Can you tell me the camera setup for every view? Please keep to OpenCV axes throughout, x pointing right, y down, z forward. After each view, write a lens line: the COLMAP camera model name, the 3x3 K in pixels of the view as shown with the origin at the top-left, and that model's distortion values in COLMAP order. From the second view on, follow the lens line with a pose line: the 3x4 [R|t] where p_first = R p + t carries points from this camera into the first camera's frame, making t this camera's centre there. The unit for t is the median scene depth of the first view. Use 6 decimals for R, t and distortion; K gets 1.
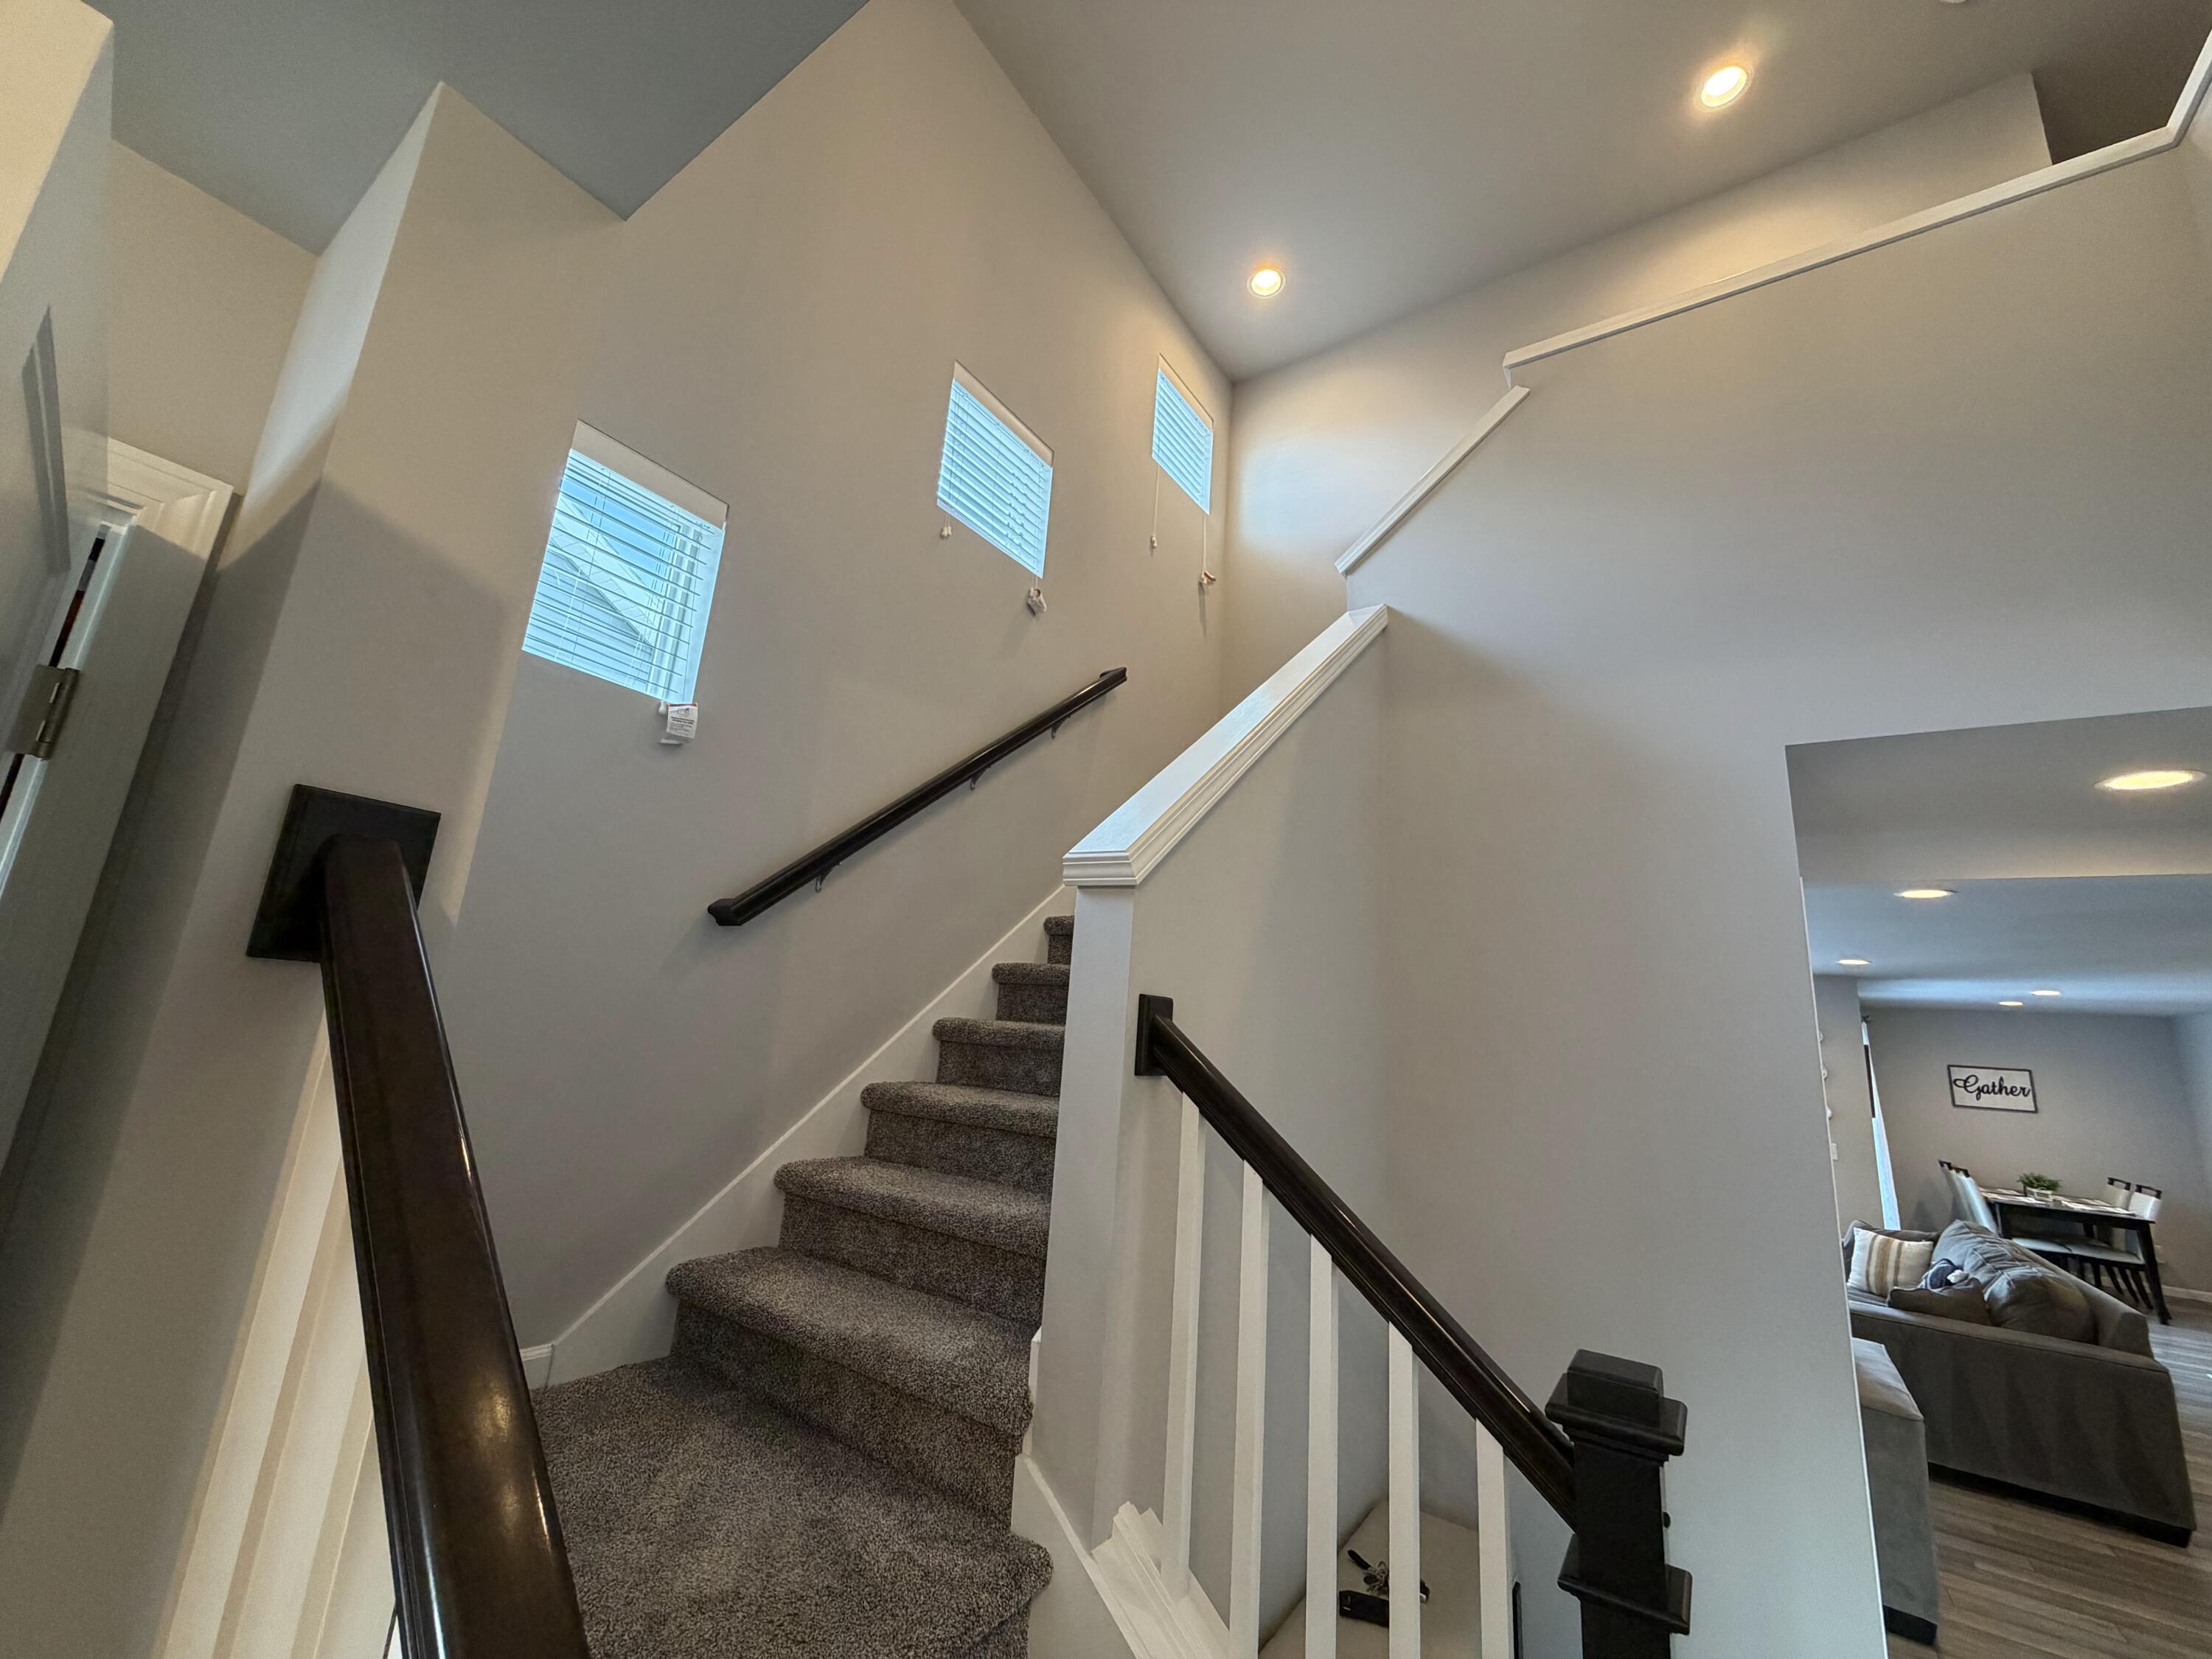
lens RADIAL K [[872.8, 0, 1106.0], [0, 872.8, 829.5], [0, 0, 1]] dist [-0.000403, -0.000033]
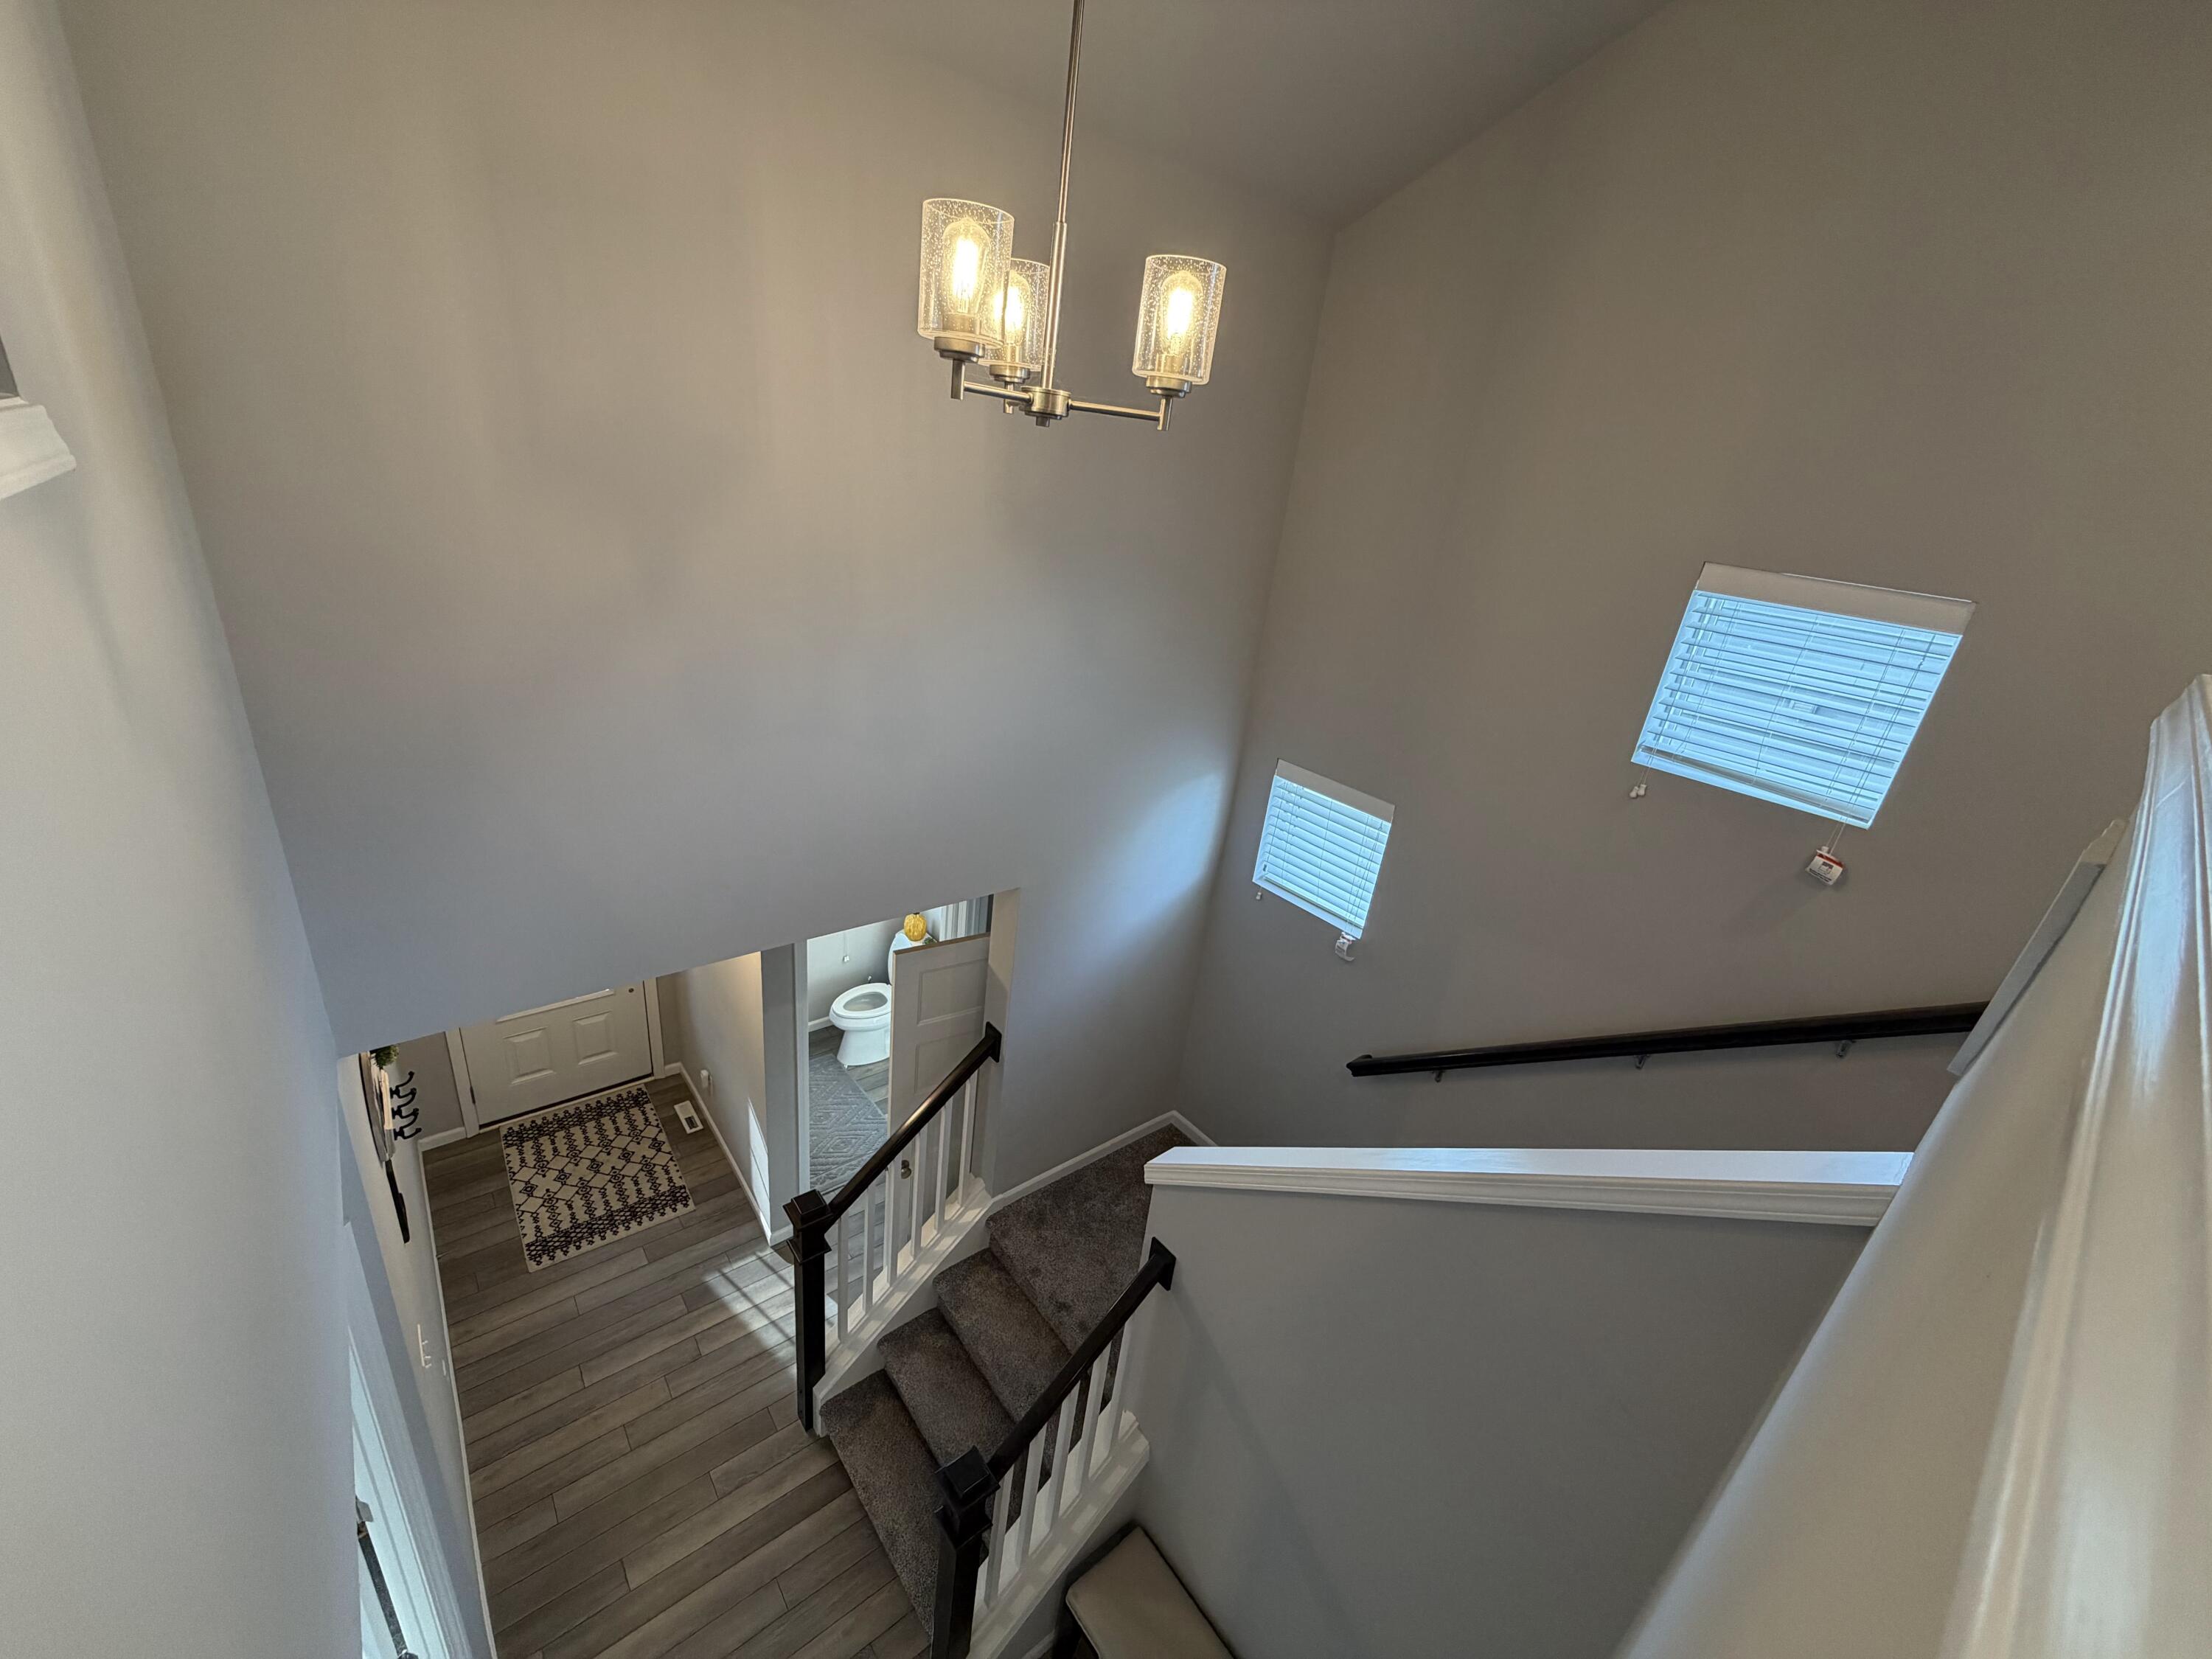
lens RADIAL K [[872.8, 0, 1106.0], [0, 872.8, 829.5], [0, 0, 1]] dist [-0.000403, -0.000033]
pose [[-0.267182, 0.268796, -0.925399, 0.880578], [0.072638, 0.963195, 0.258803, -0.642725], [0.960905, 0.001929, -0.276873, 0.824274]]
